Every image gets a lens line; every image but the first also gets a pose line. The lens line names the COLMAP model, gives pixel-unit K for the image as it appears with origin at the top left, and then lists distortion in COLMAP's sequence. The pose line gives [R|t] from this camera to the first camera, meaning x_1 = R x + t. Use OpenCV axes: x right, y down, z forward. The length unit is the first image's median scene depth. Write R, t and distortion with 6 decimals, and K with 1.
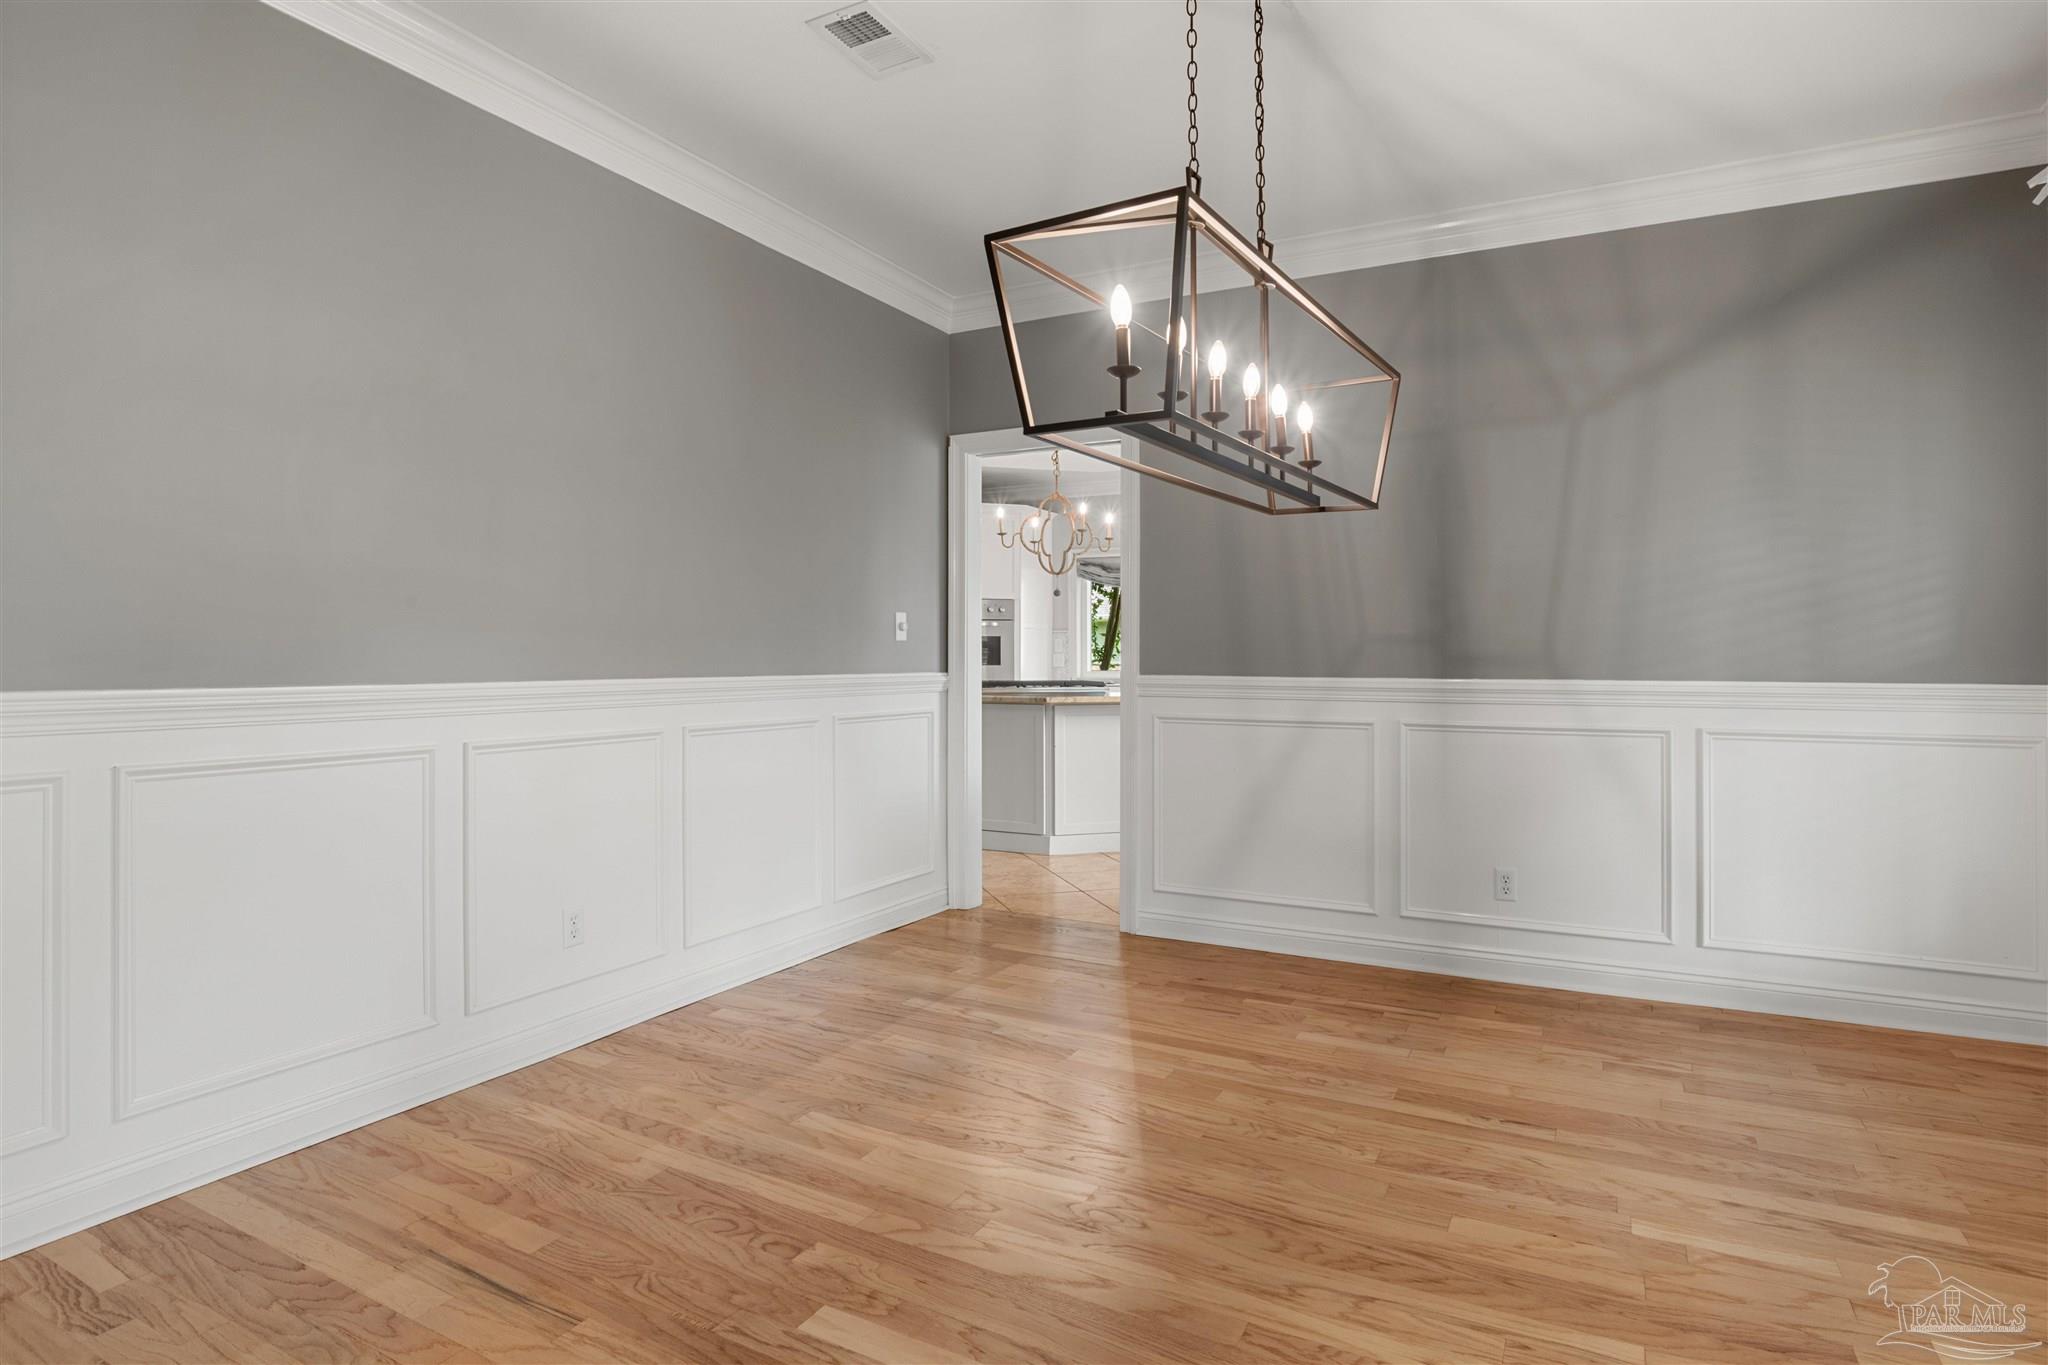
lens RADIAL K [[1060.4, 0, 1036.8], [0, 1060.4, 637.1], [0, 0, 1]] dist [-0.043301, 0.020353]
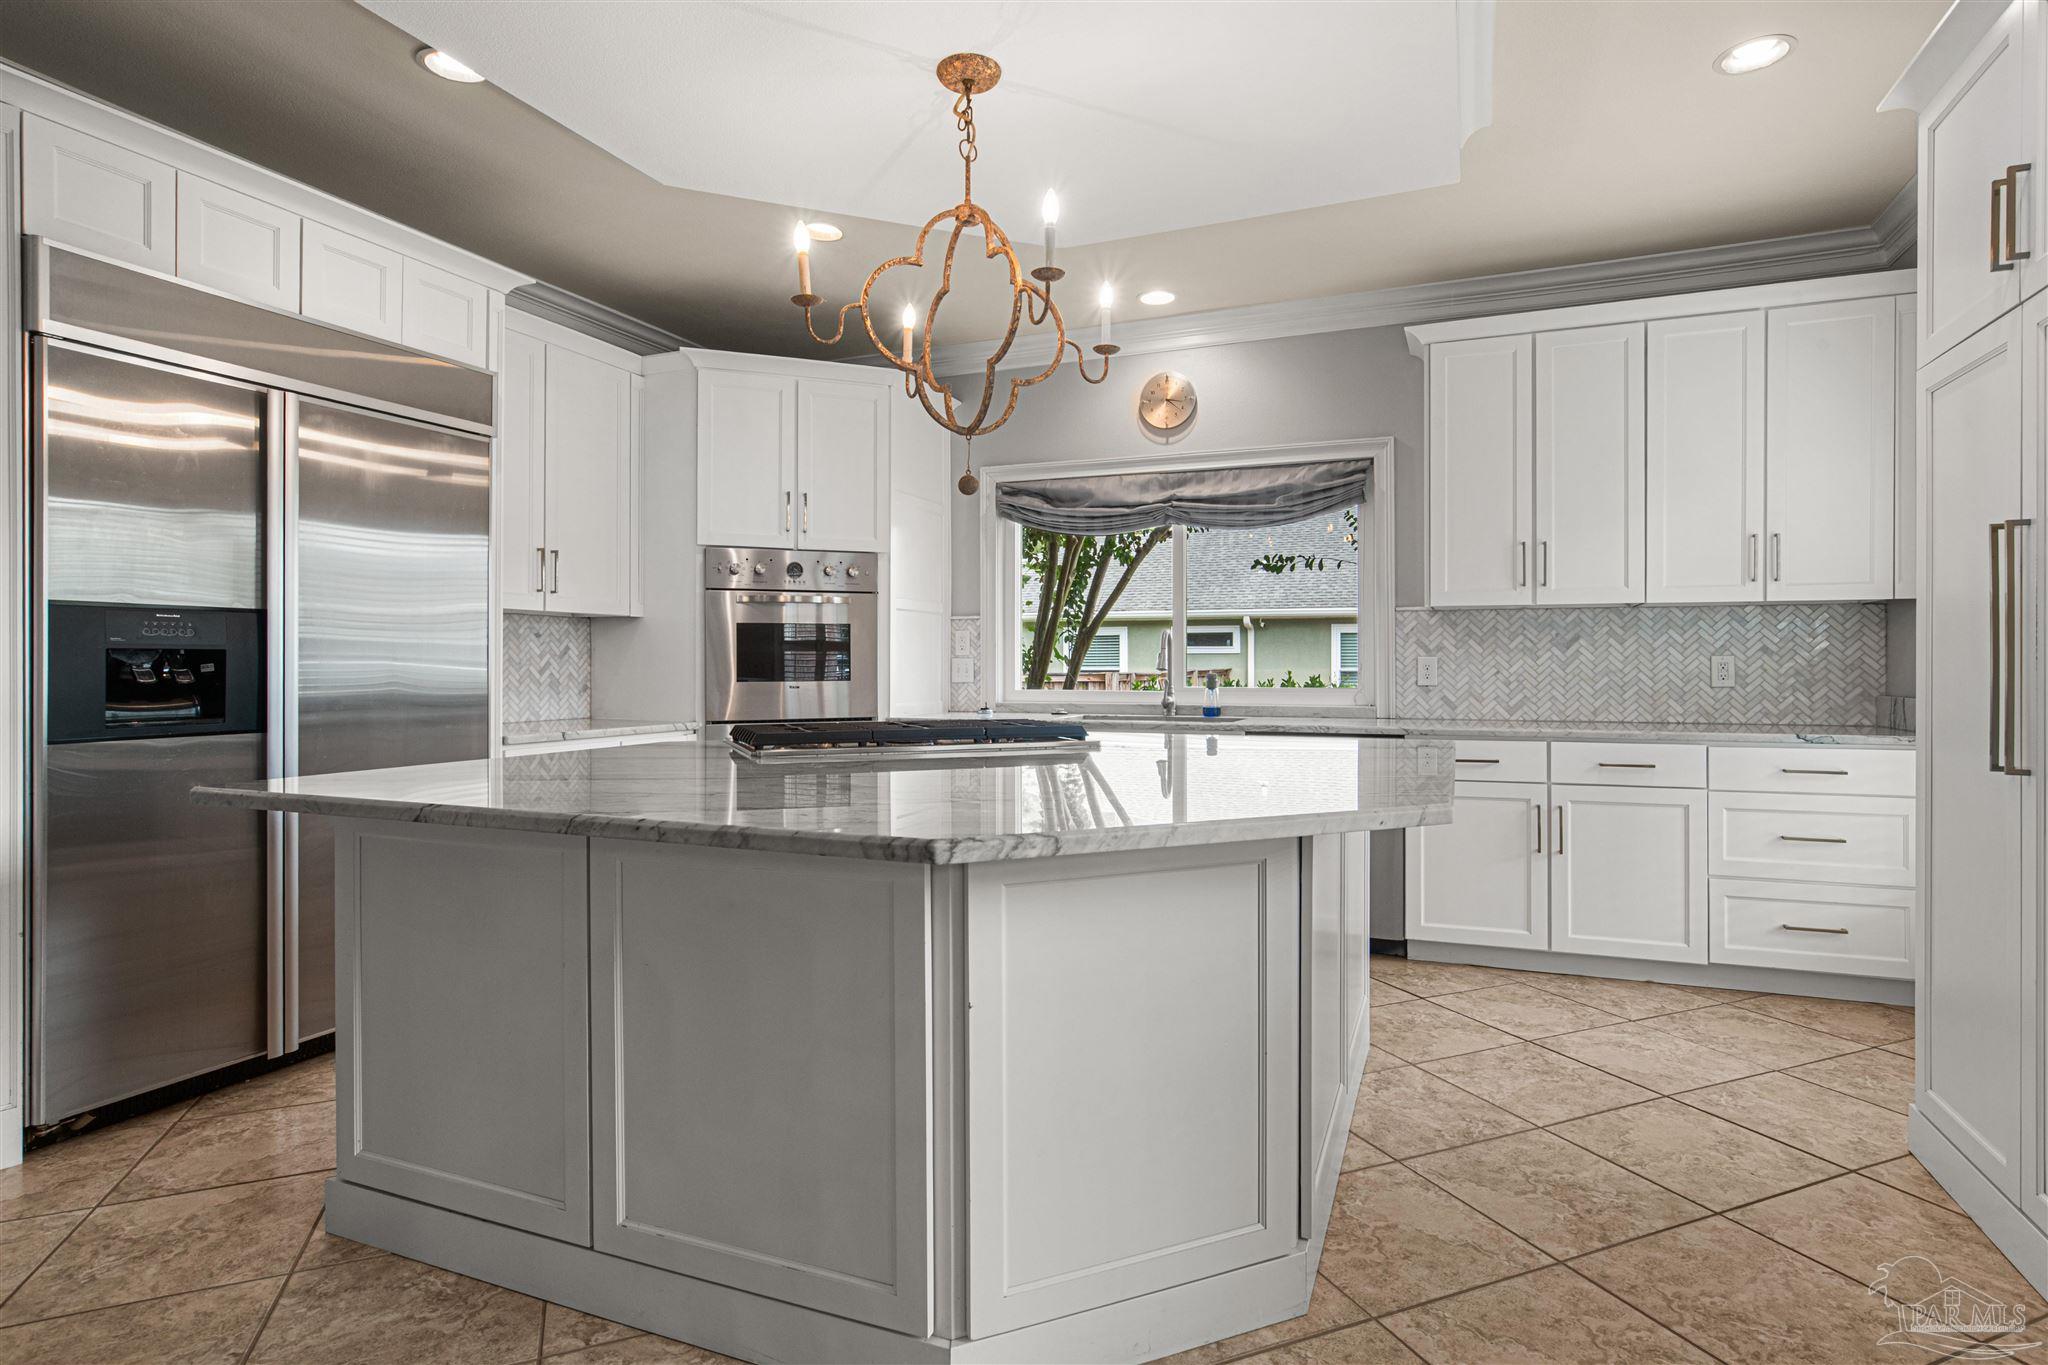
lens RADIAL K [[1060.4, 0, 1044.5], [0, 1060.4, 658.5], [0, 0, 1]] dist [-0.043301, 0.020353]
pose [[0.994551, -0.003703, 0.104189, 0.017872], [0.002315, 0.999907, 0.013445, 0.027431], [-0.104229, -0.013131, 0.994467, 1.476791]]
